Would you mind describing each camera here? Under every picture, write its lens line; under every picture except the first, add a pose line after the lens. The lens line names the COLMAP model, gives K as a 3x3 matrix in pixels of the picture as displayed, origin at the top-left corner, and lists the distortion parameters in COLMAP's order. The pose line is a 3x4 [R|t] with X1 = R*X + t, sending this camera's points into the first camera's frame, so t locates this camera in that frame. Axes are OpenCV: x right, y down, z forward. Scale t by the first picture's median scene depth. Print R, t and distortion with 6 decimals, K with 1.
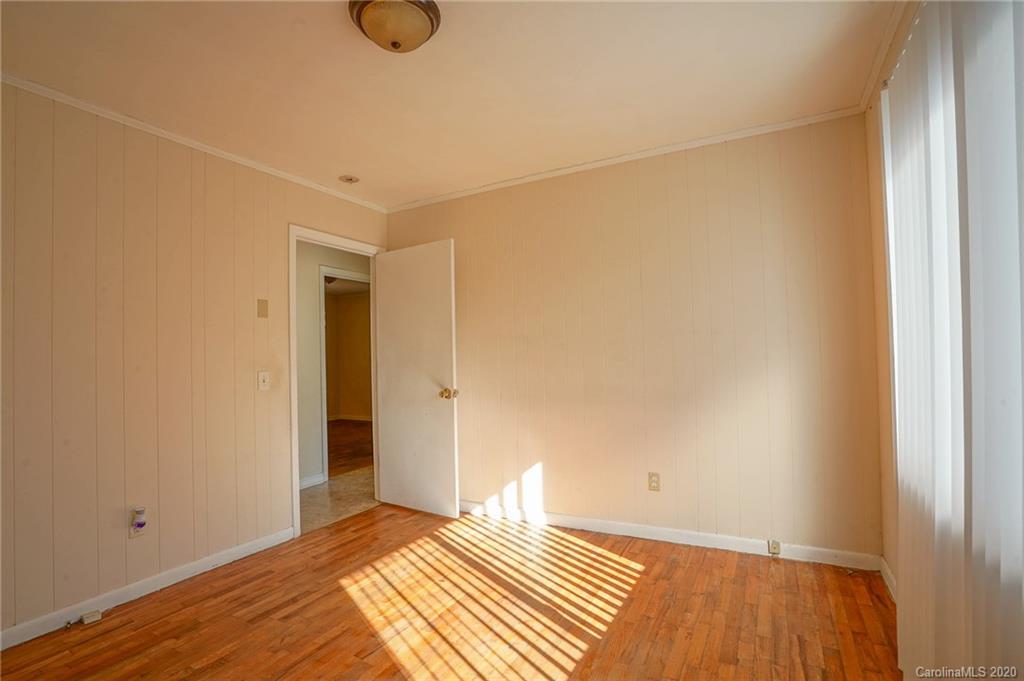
lens RADIAL K [[485.4, 0, 507.3], [0, 485.4, 343.9], [0, 0, 1]] dist [-0.060305, 0.021646]
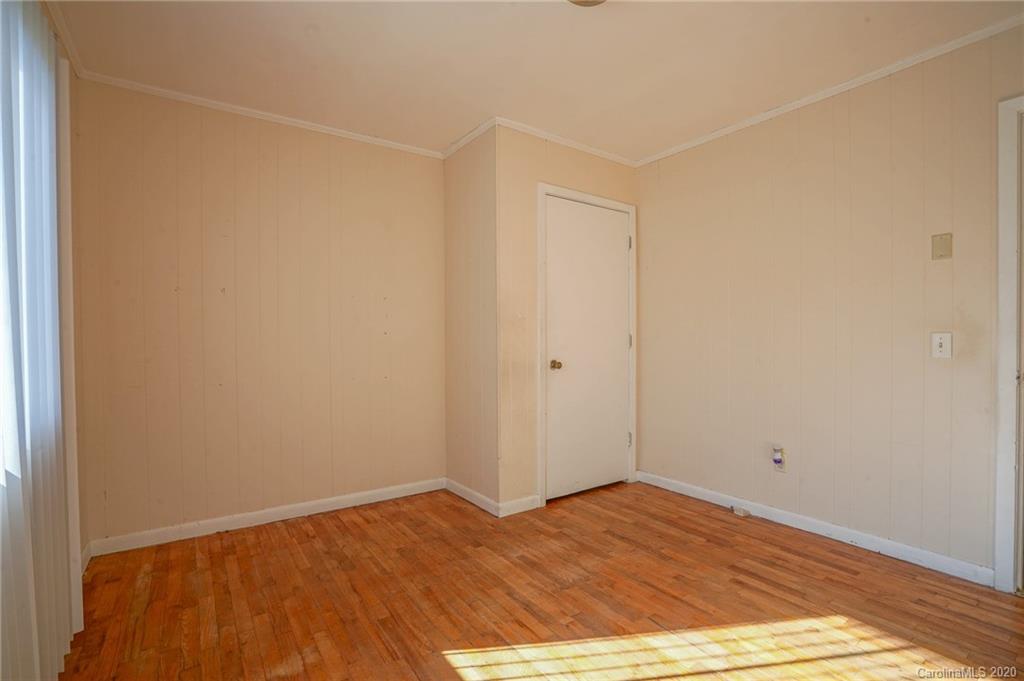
lens RADIAL K [[485.4, 0, 507.3], [0, 485.4, 343.9], [0, 0, 1]] dist [-0.060305, 0.021646]
pose [[-0.465934, 0.042185, -0.883813, 0.586231], [0.046751, 0.998641, 0.023019, 0.037350], [0.883584, -0.030594, -0.467273, 1.014897]]
